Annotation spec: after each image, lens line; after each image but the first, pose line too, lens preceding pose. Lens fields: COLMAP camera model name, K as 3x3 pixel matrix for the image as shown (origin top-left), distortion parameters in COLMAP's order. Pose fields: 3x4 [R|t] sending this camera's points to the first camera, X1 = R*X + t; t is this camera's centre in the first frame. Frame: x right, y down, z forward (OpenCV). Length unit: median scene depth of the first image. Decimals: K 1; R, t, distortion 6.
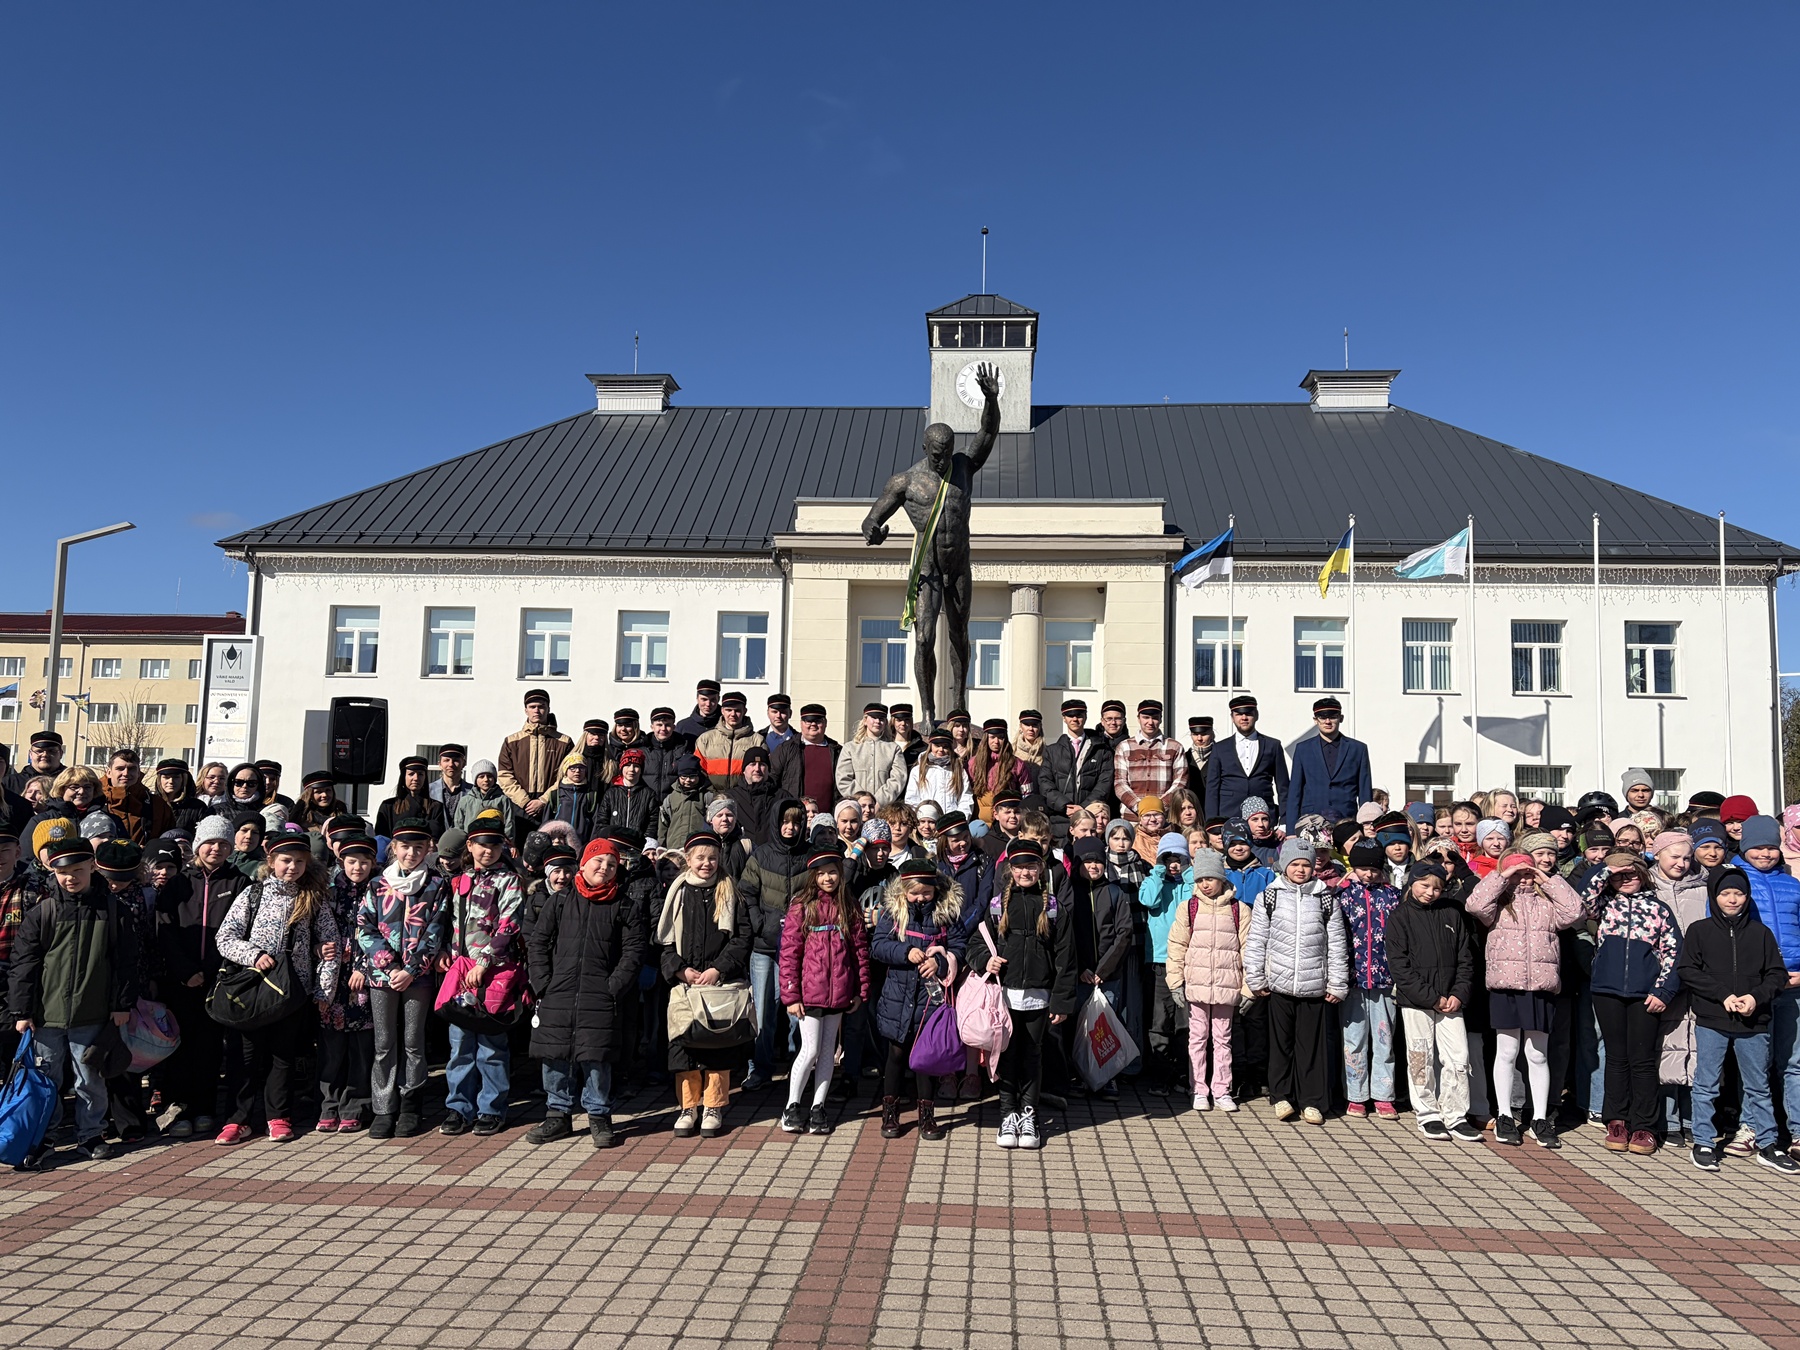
lens RADIAL K [[1351.9, 0, 896.2], [0, 1351.9, 681.9], [0, 0, 1]] dist [0.071217, -0.075771]
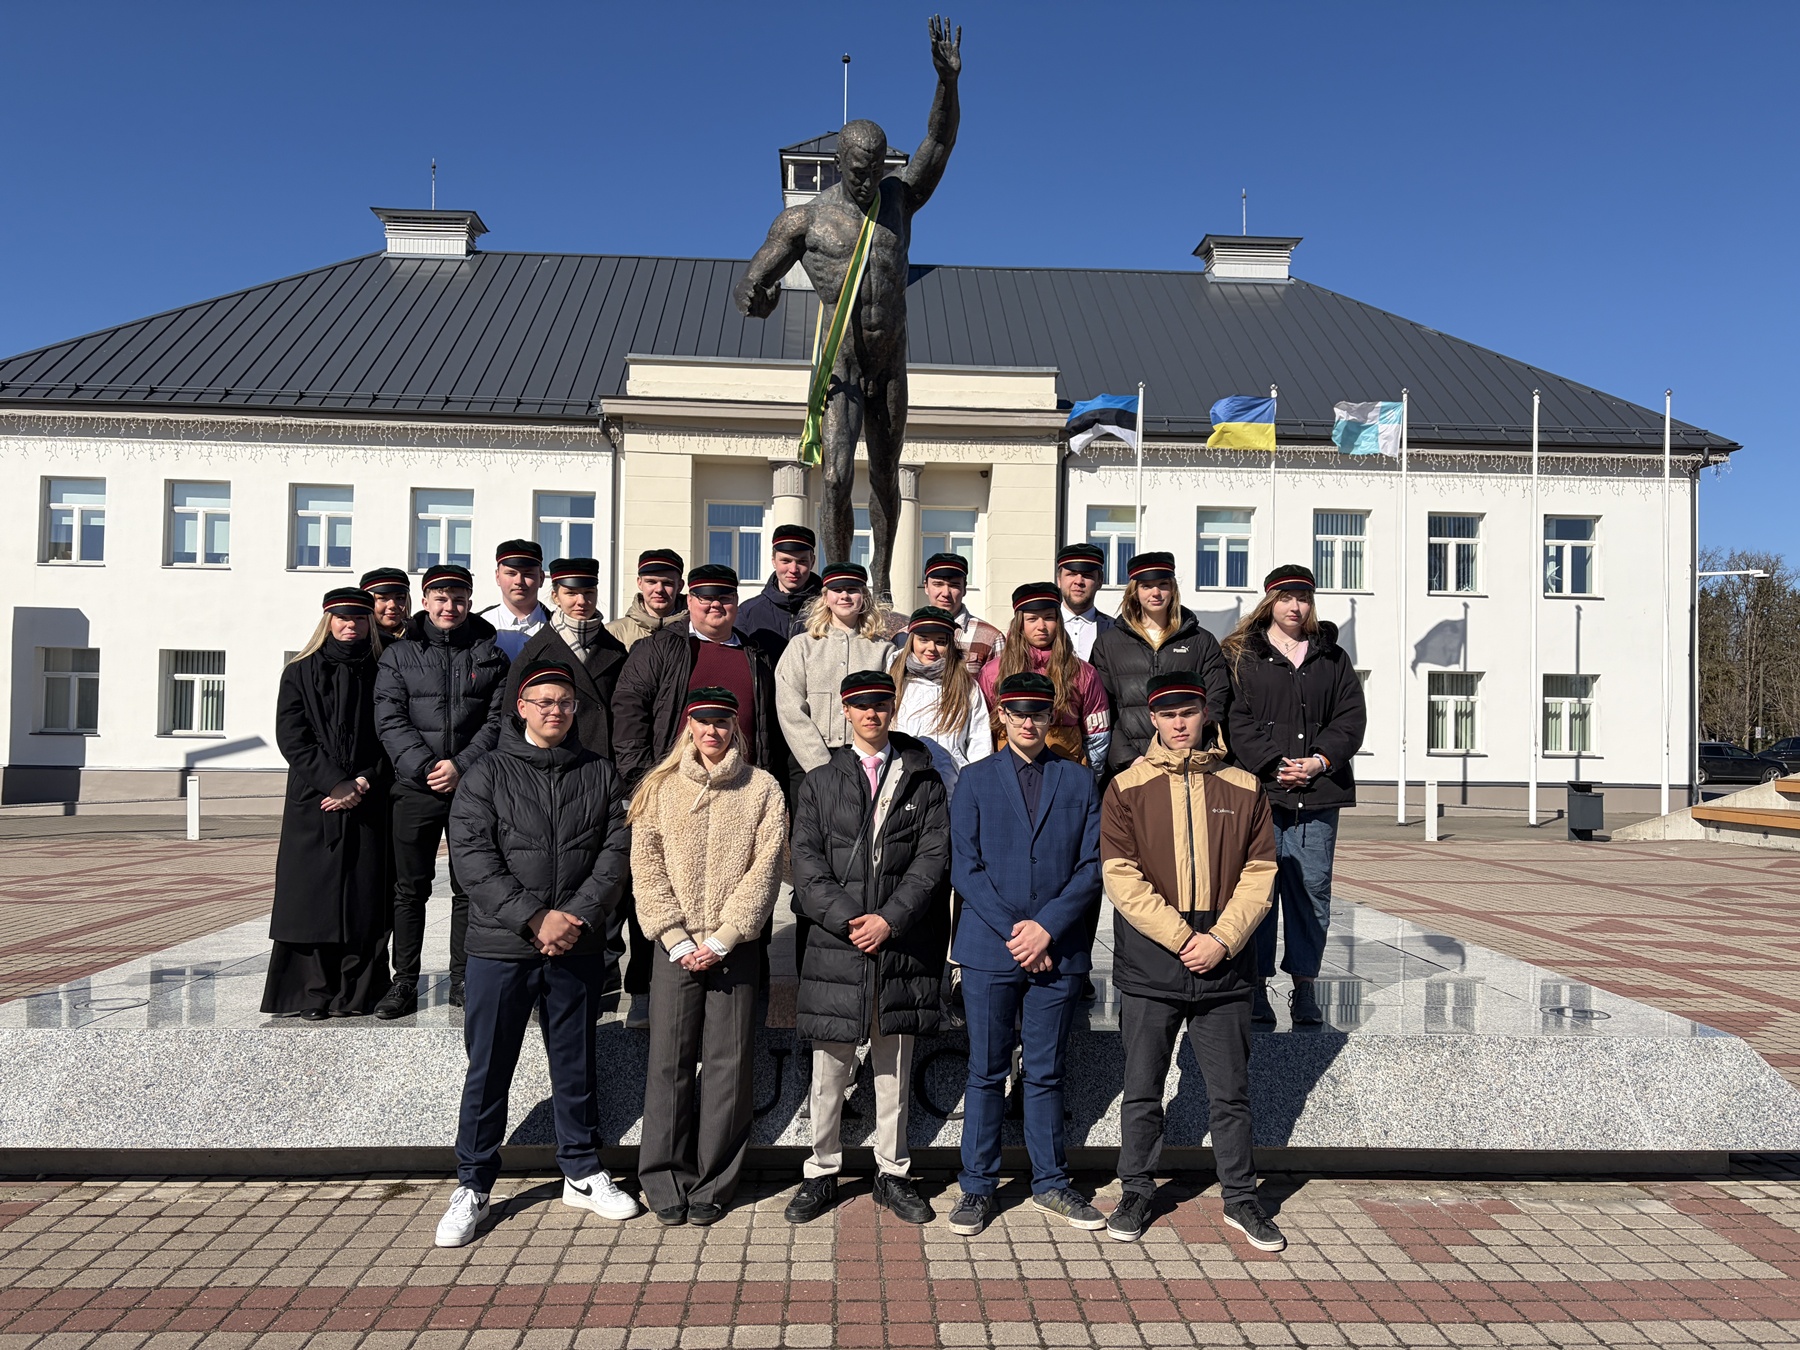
lens RADIAL K [[1351.9, 0, 896.2], [0, 1351.9, 681.9], [0, 0, 1]] dist [0.071217, -0.075771]
pose [[0.992991, -0.002535, 0.118164, -0.009129], [-0.005665, 0.997600, 0.069008, 0.006543], [-0.118056, -0.069193, 0.990593, 0.132195]]
